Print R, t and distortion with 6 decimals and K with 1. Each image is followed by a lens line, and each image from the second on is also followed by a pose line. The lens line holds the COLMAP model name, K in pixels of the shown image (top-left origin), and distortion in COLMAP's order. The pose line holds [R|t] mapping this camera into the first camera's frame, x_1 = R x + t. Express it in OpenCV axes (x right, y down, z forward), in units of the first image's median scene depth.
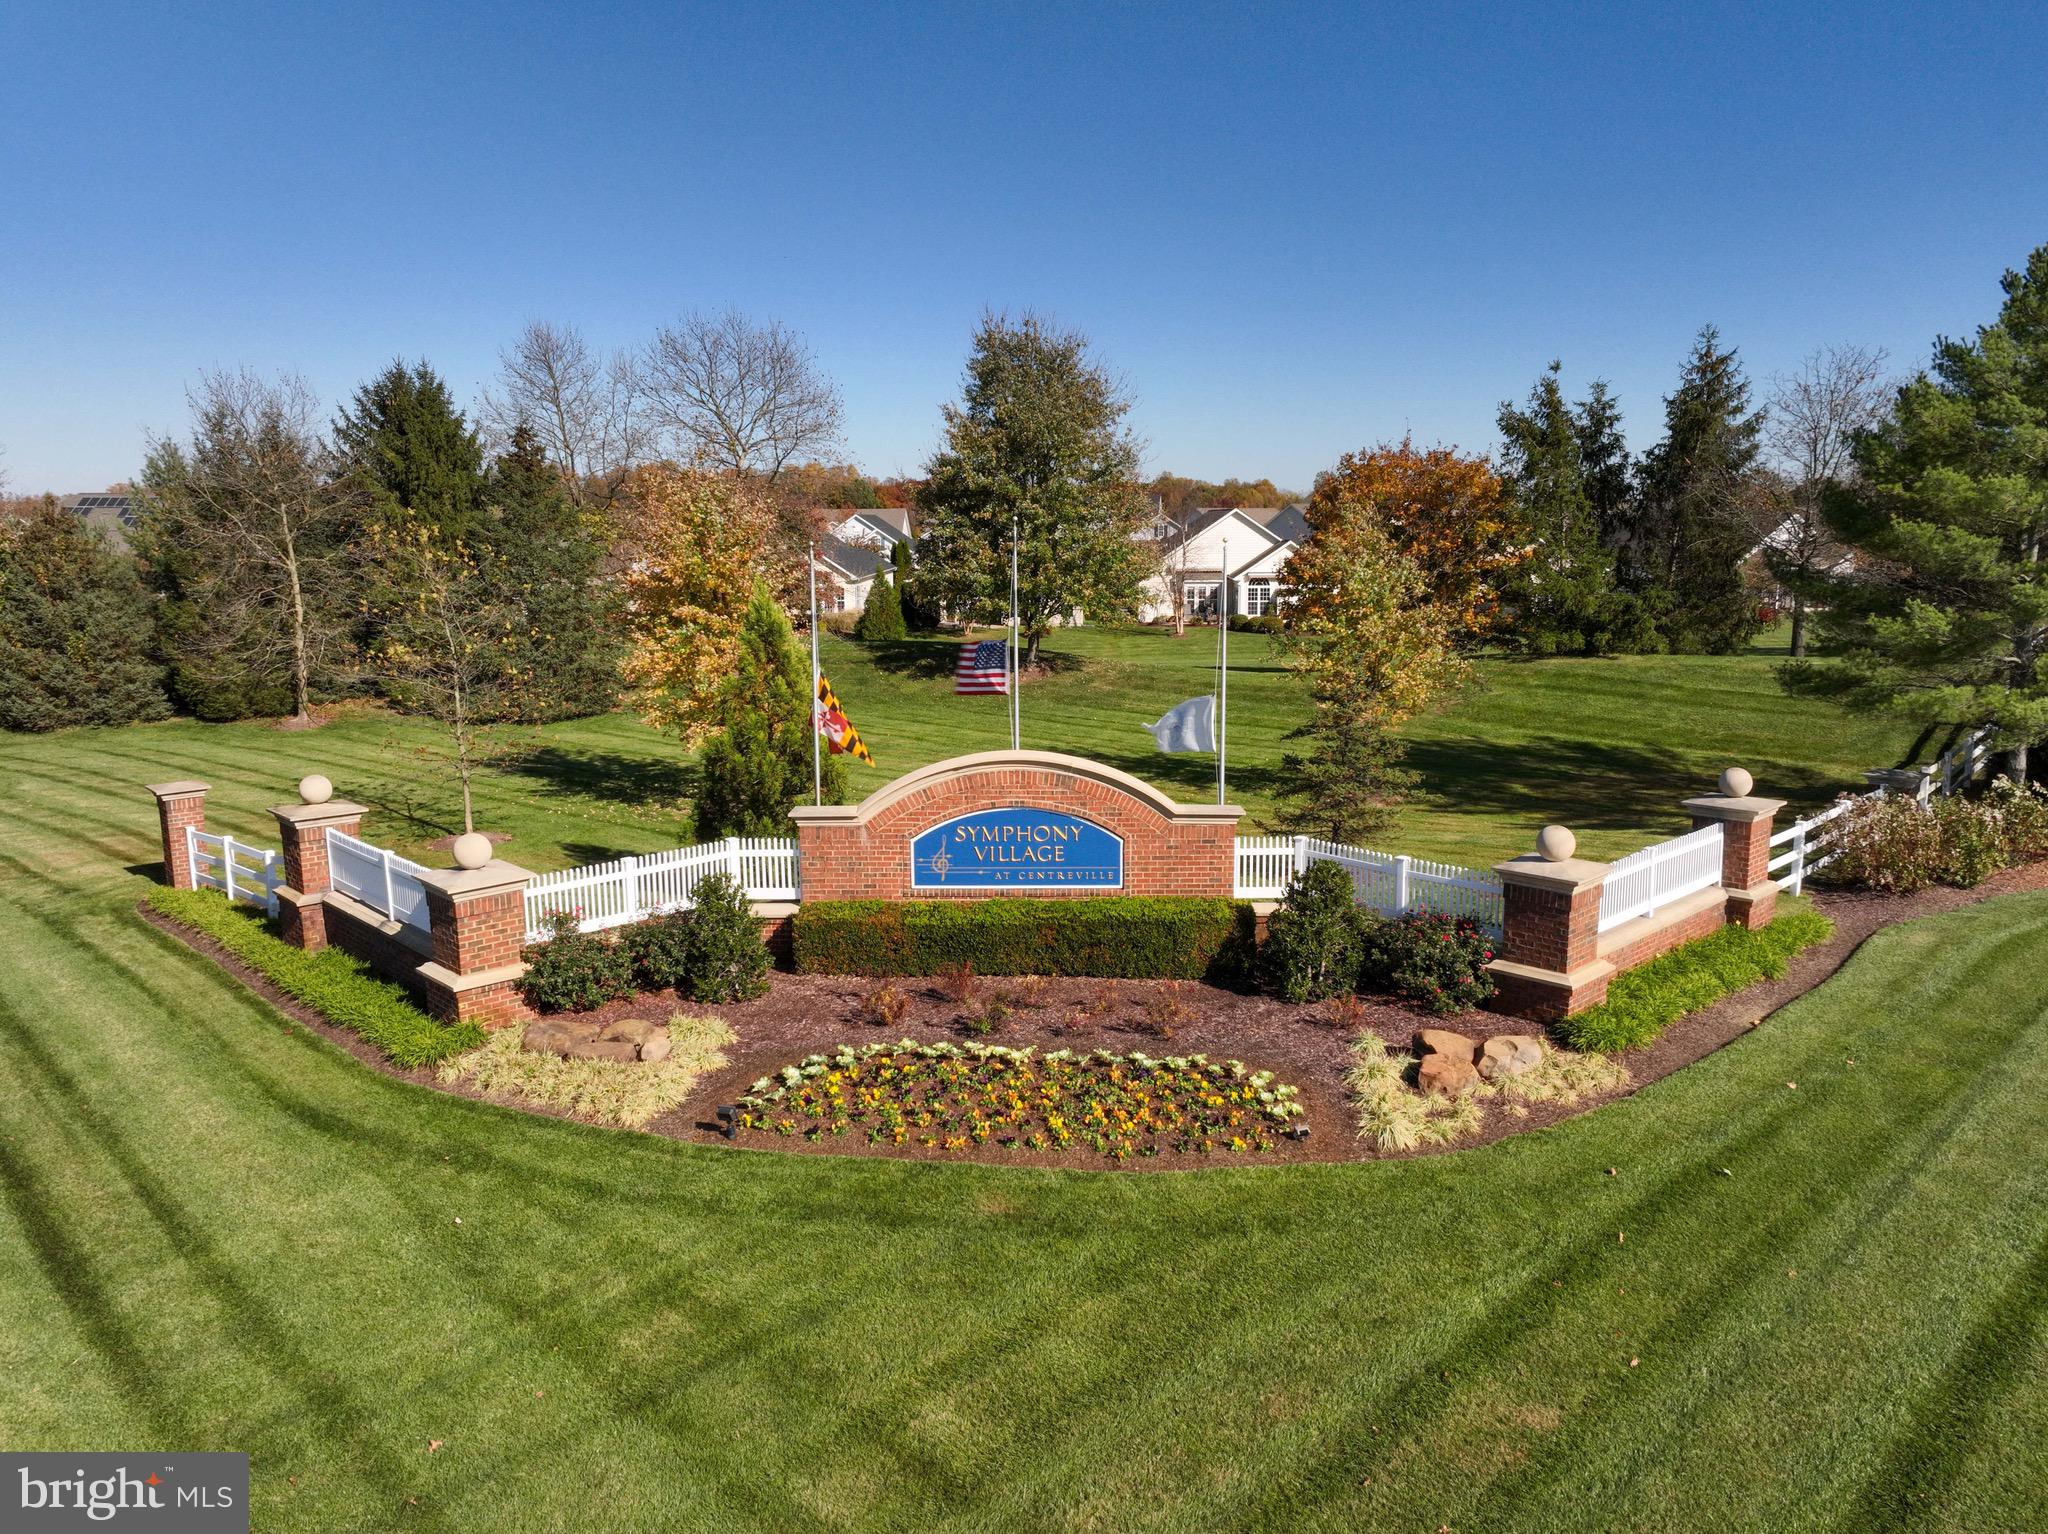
lens RADIAL K [[1468.1, 0, 1024.0], [0, 1468.1, 767.0], [0, 0, 1]] dist [0.007343, 0.001642]
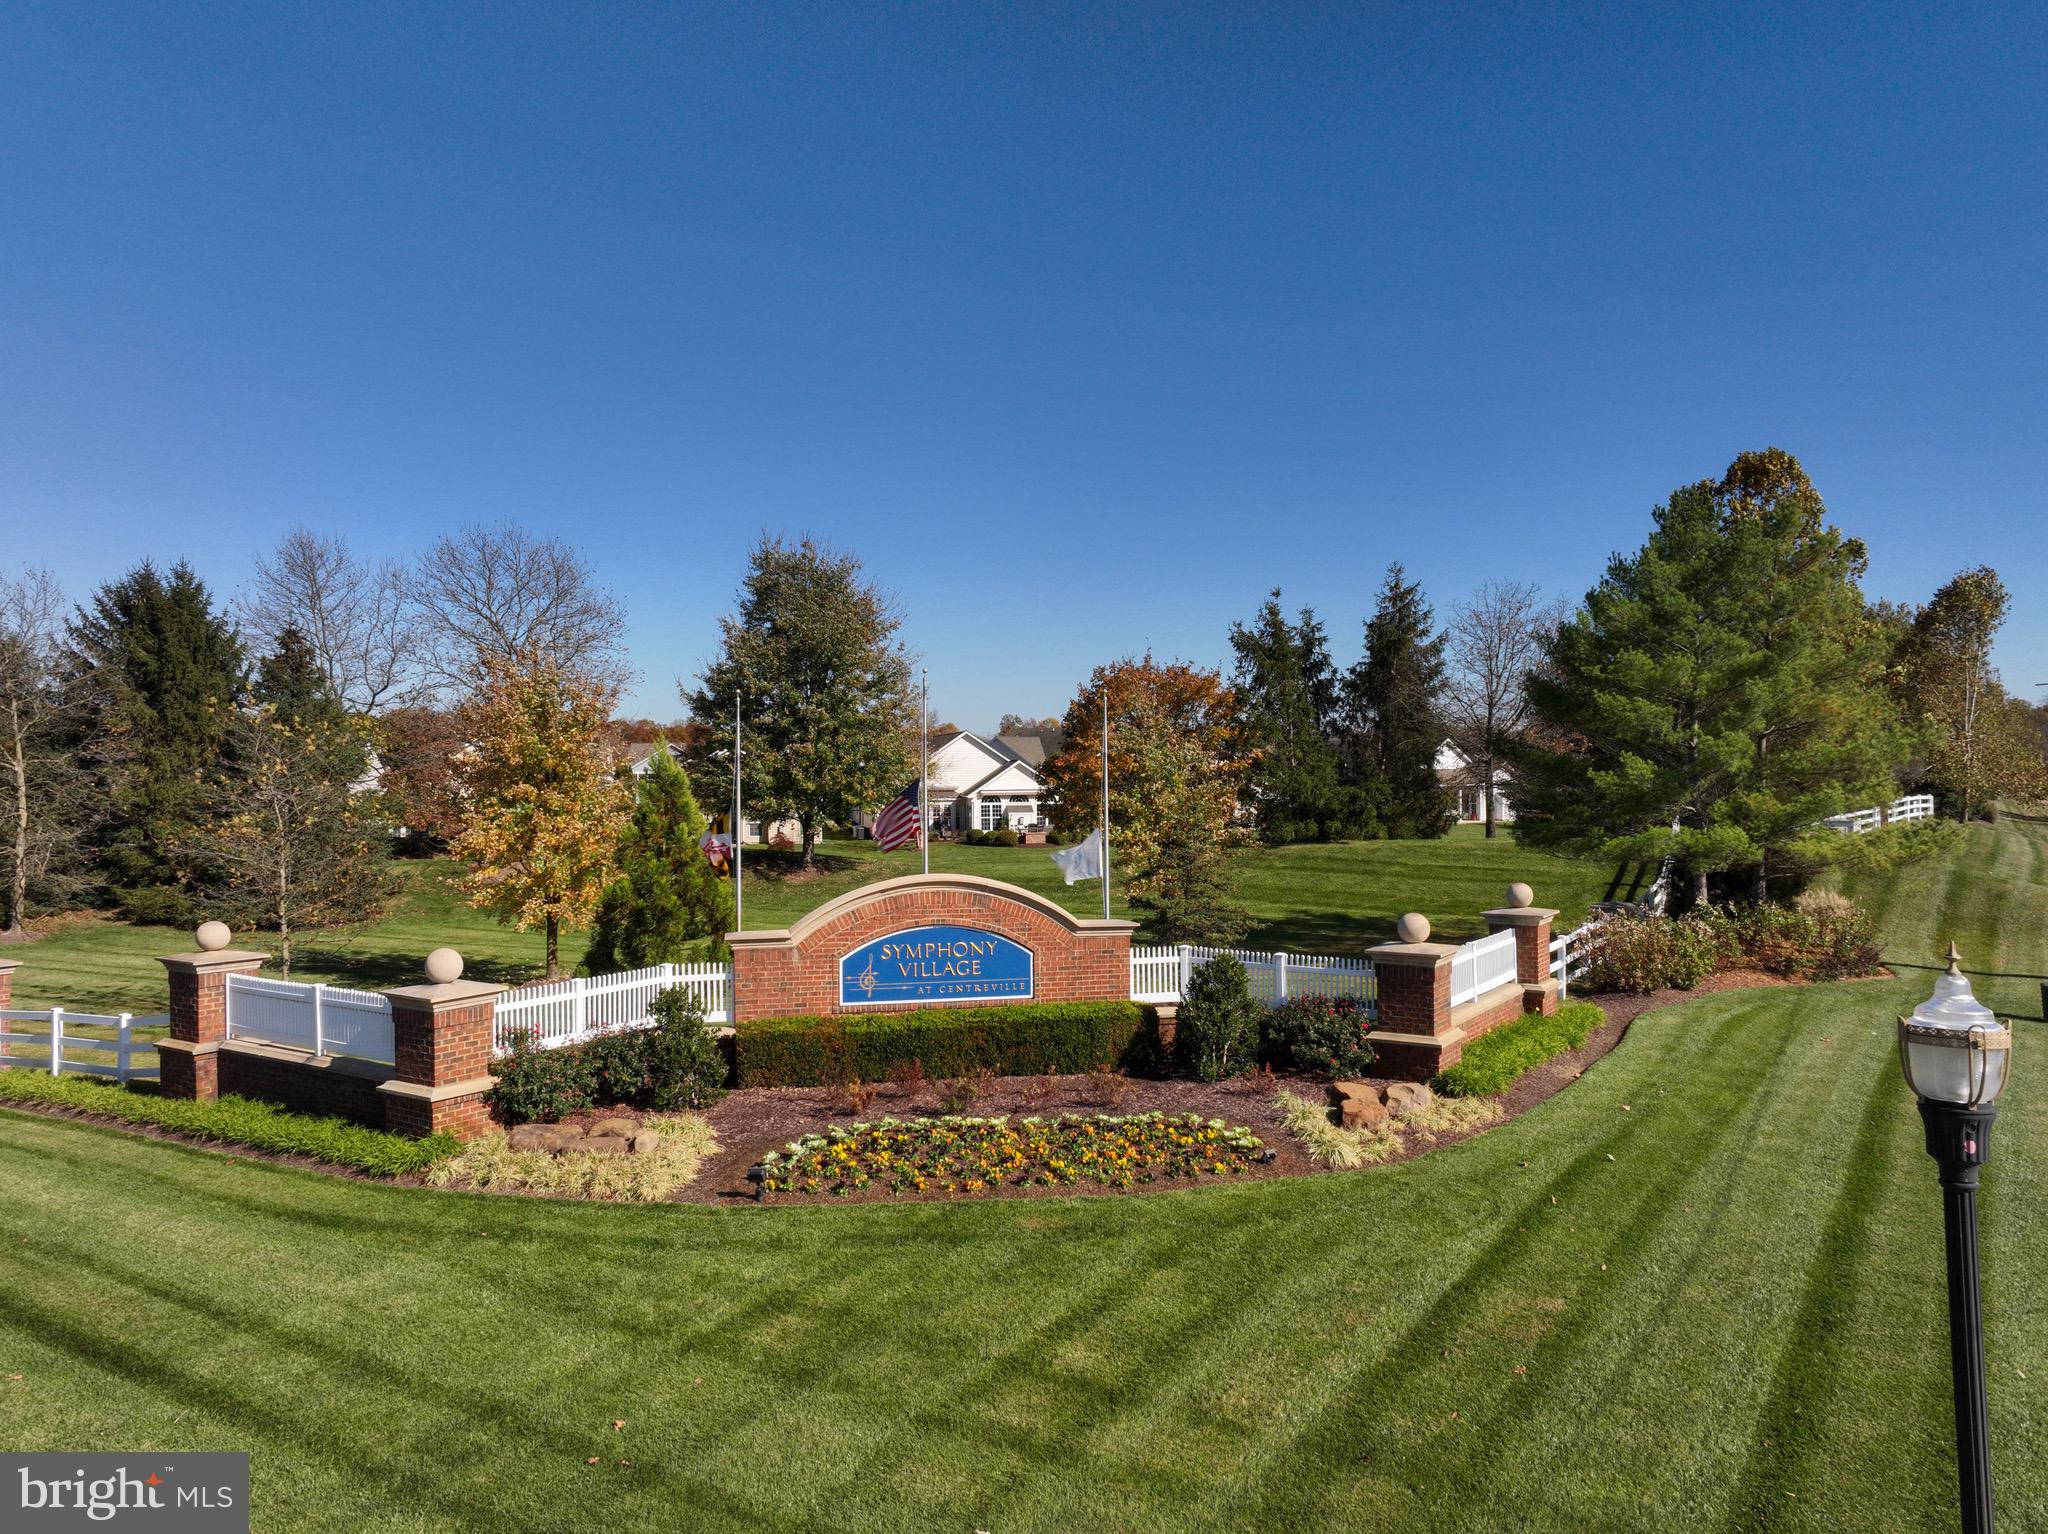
lens RADIAL K [[1468.1, 0, 1024.0], [0, 1468.1, 767.0], [0, 0, 1]] dist [0.007343, 0.001642]
pose [[0.975969, -0.001404, 0.217907, -0.178120], [0.037746, 0.985952, -0.162706, 0.090147], [-0.214617, 0.167021, 0.962312, -0.087854]]
